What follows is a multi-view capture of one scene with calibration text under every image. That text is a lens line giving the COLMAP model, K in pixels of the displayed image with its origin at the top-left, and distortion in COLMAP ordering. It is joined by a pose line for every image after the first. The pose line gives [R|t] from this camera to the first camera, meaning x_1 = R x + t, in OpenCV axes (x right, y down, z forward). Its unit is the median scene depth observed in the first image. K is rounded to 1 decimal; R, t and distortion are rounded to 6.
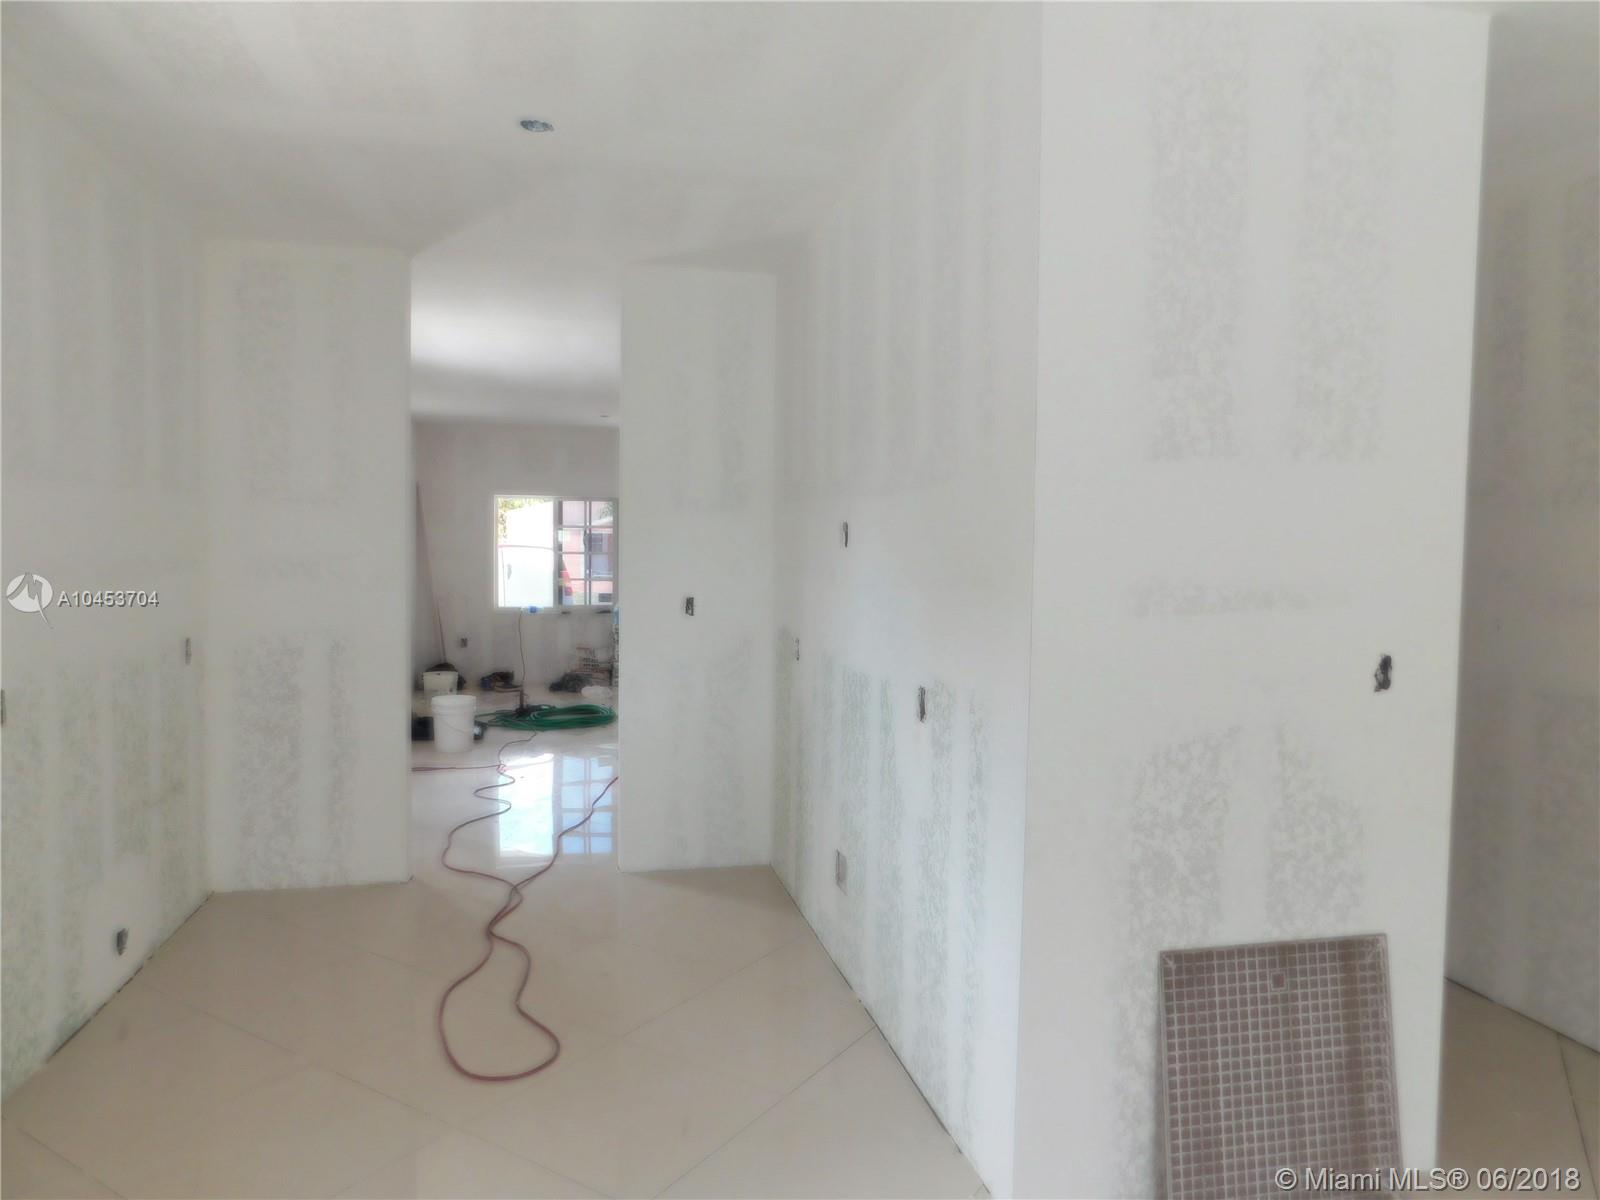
lens RADIAL K [[1074.0, 0, 800.0], [0, 1074.0, 600.0], [0, 0, 1]] dist [-0.023371, 0.003088]
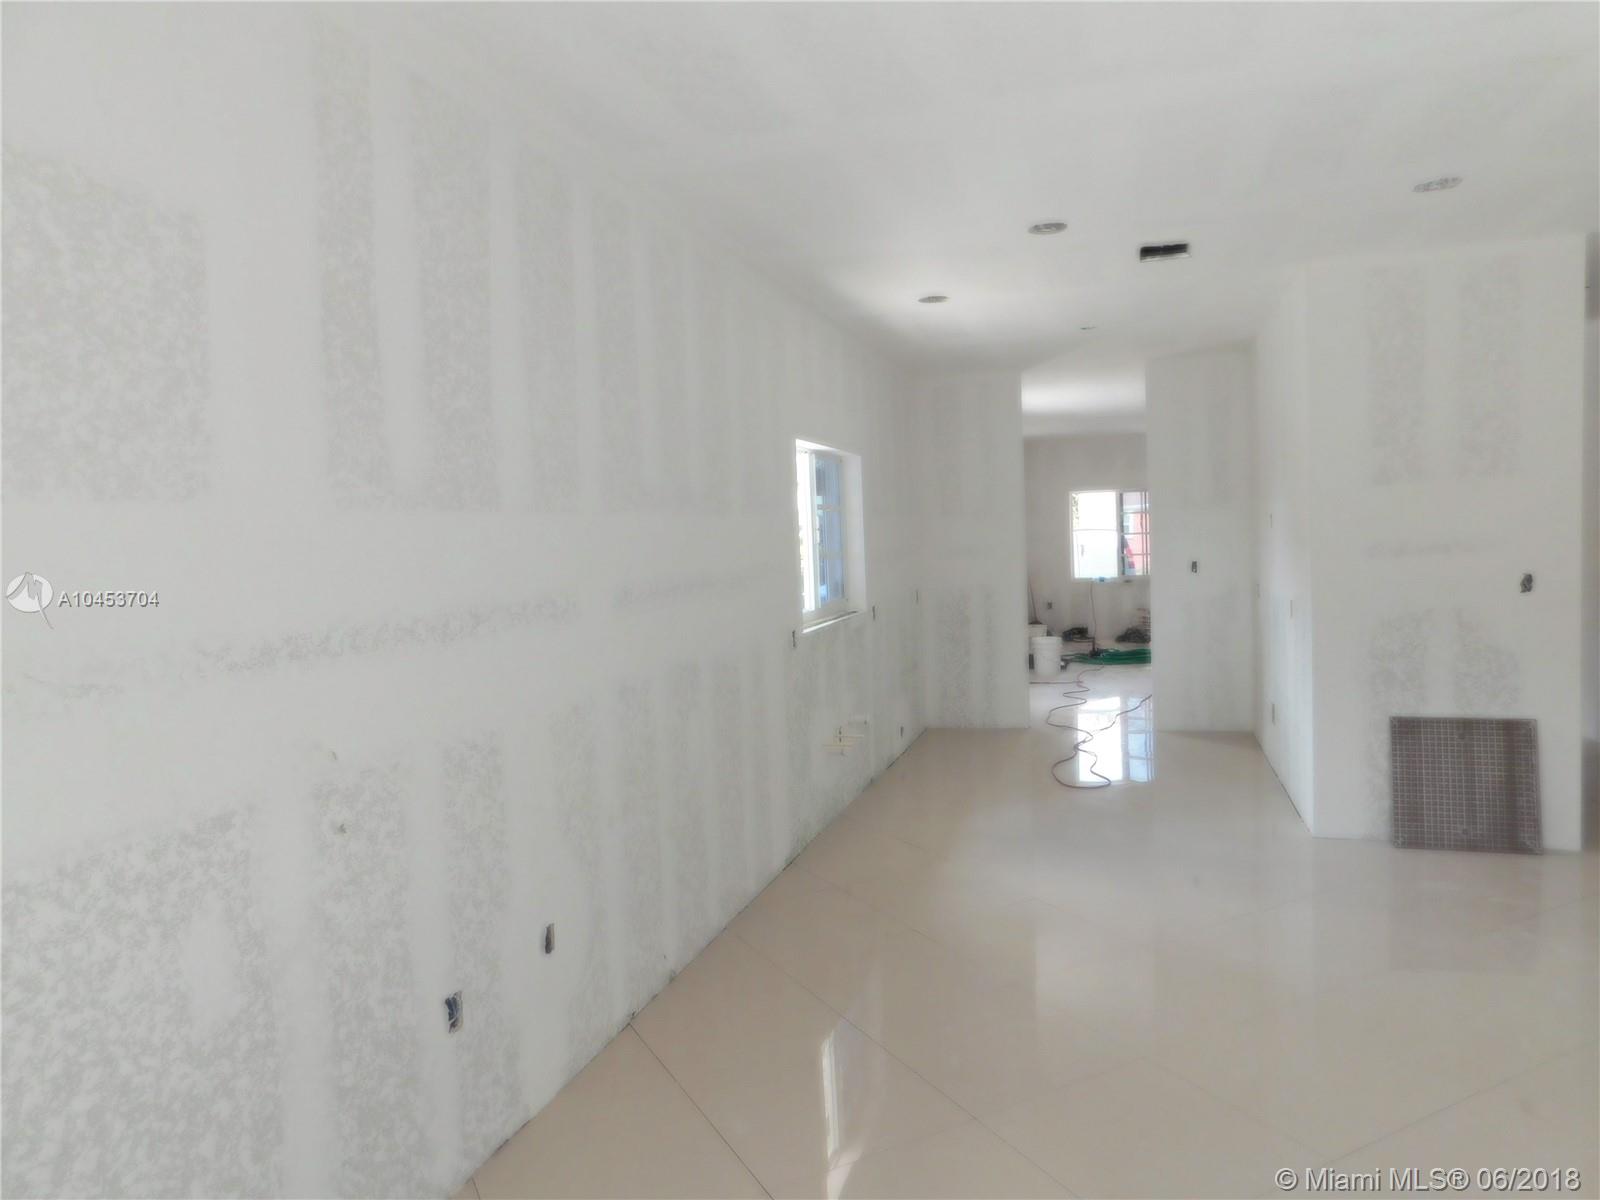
lens RADIAL K [[1064.9, 0, 805.1], [0, 1064.9, 595.2], [0, 0, 1]] dist [-0.066549, 0.055581]
pose [[0.866435, -0.018482, -0.498948, 0.287426], [0.025814, 0.999636, 0.007799, 0.033673], [0.498622, -0.019638, 0.866597, -1.049165]]
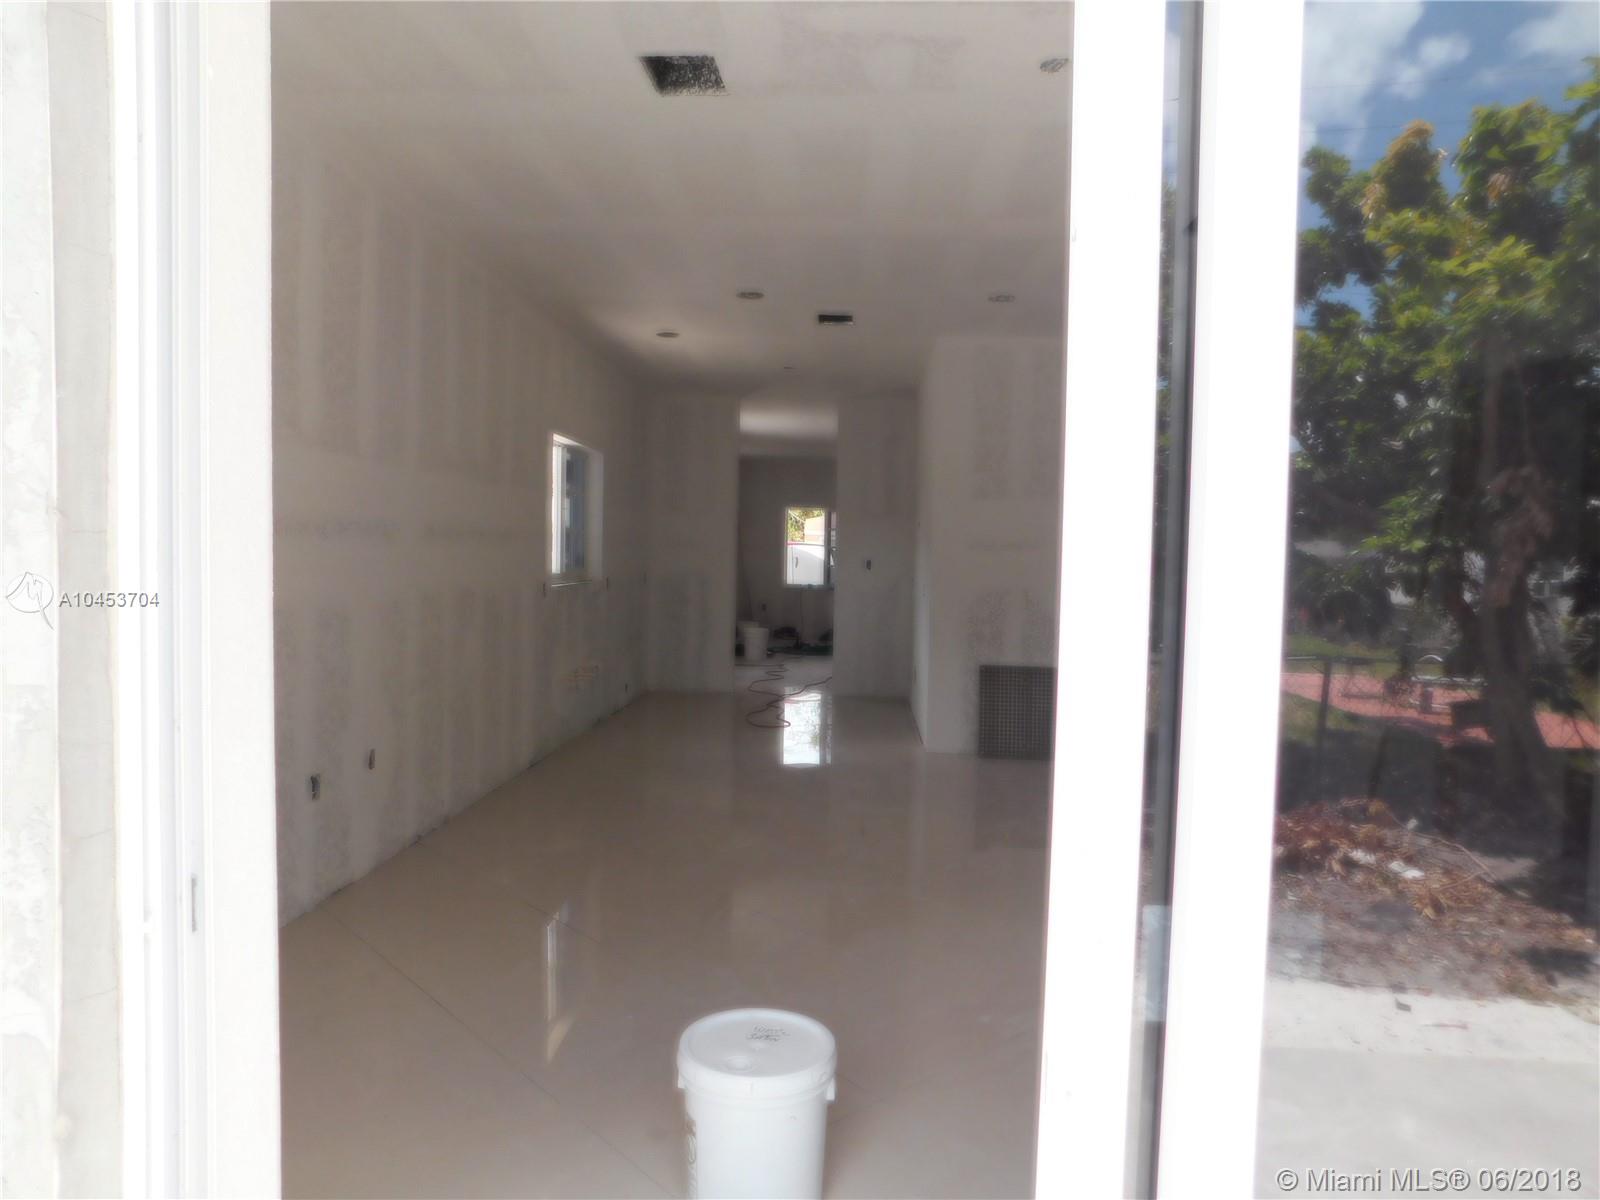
lens RADIAL K [[1064.7, 0, 805.8], [0, 1064.7, 597.4], [0, 0, 1]] dist [-0.075560, 0.055182]
pose [[0.963394, 0.019621, -0.267371, 0.505321], [-0.022592, 0.999712, -0.008038, 0.136158], [0.267137, 0.013785, 0.963560, -1.507883]]
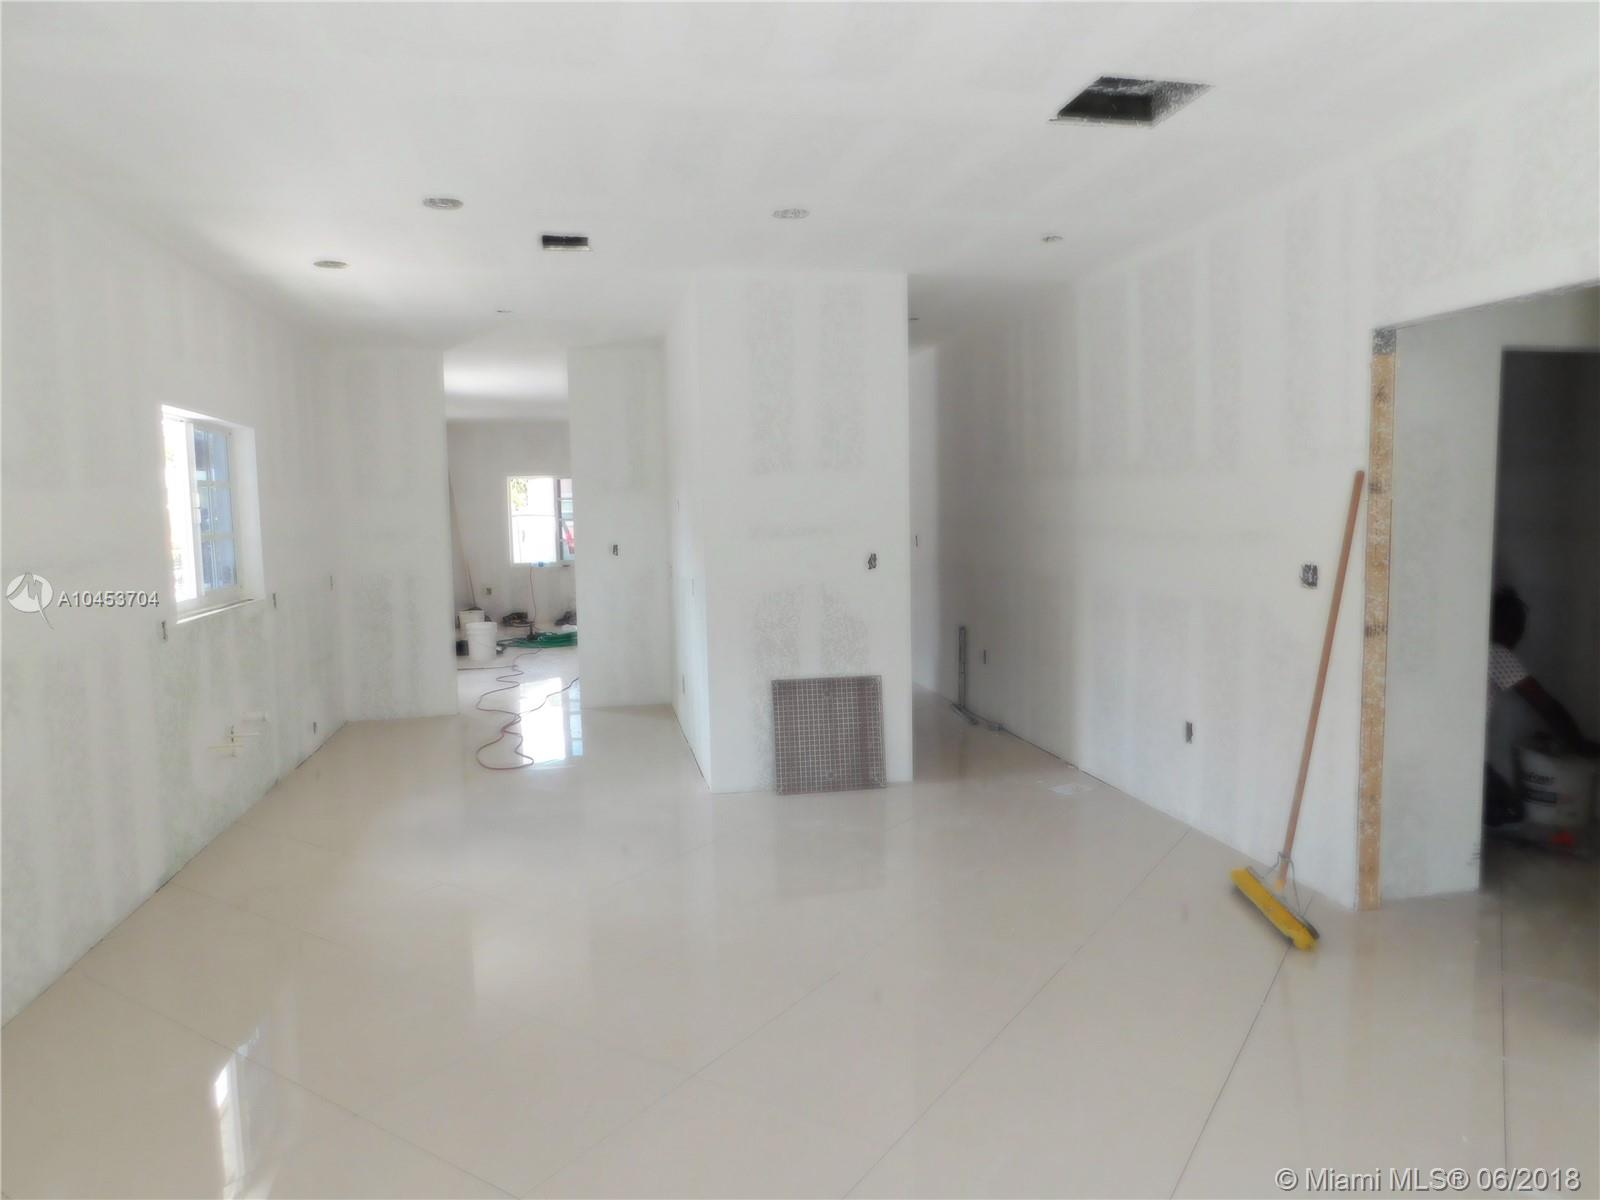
lens RADIAL K [[1064.9, 0, 805.1], [0, 1064.9, 595.2], [0, 0, 1]] dist [-0.066549, 0.055581]
pose [[0.999261, -0.033175, -0.019431, 0.357750], [0.033848, 0.998800, 0.035389, 0.044847], [0.018234, -0.036021, 0.999185, -1.048611]]
